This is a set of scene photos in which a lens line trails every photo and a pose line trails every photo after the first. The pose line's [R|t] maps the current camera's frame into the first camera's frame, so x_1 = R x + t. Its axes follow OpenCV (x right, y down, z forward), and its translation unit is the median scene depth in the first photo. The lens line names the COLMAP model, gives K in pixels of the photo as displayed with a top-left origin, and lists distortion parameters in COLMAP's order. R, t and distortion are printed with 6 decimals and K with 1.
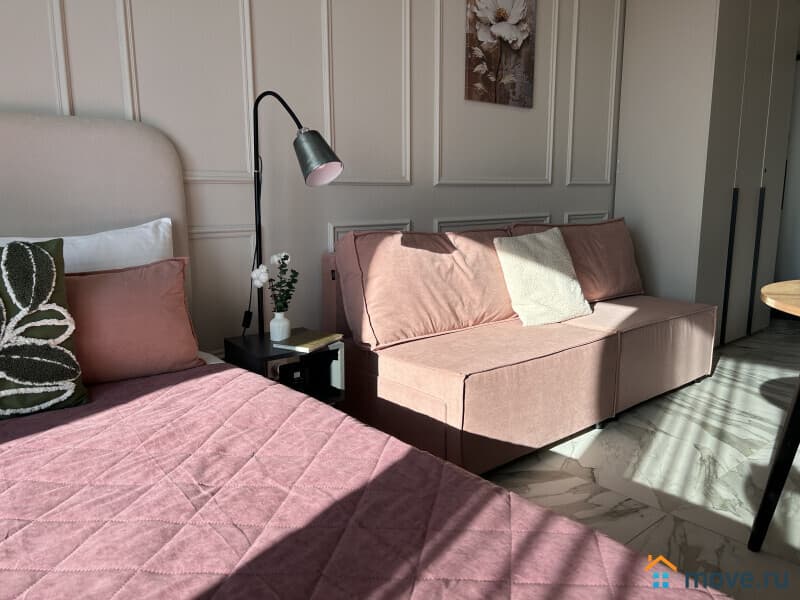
lens RADIAL K [[604.9, 0, 400.0], [0, 604.9, 300.0], [0, 0, 1]] dist [0.004659, 0.006772]
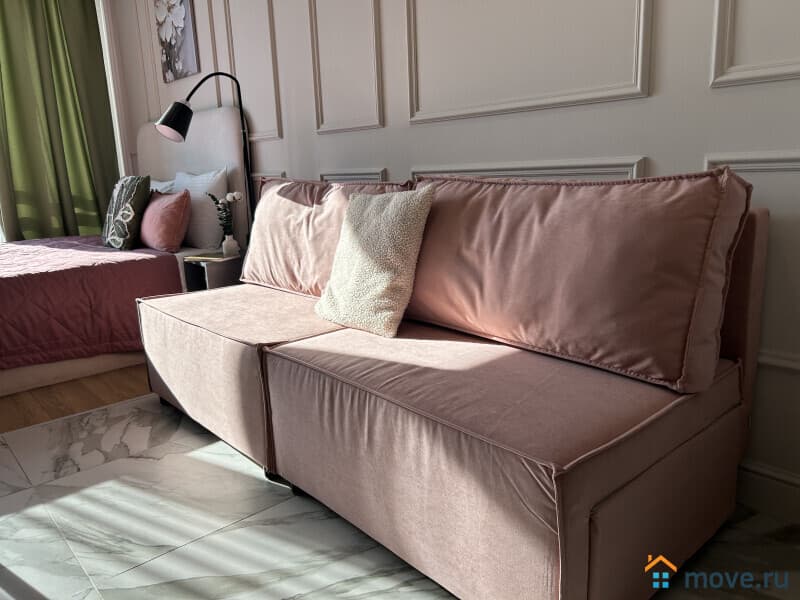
lens RADIAL K [[604.9, 0, 400.0], [0, 604.9, 300.0], [0, 0, 1]] dist [0.004659, 0.006772]
pose [[0.020096, 0.216184, -0.976146, 1.023229], [-0.140239, 0.967300, 0.211338, -0.159137], [0.989914, 0.132647, 0.049756, 1.159557]]
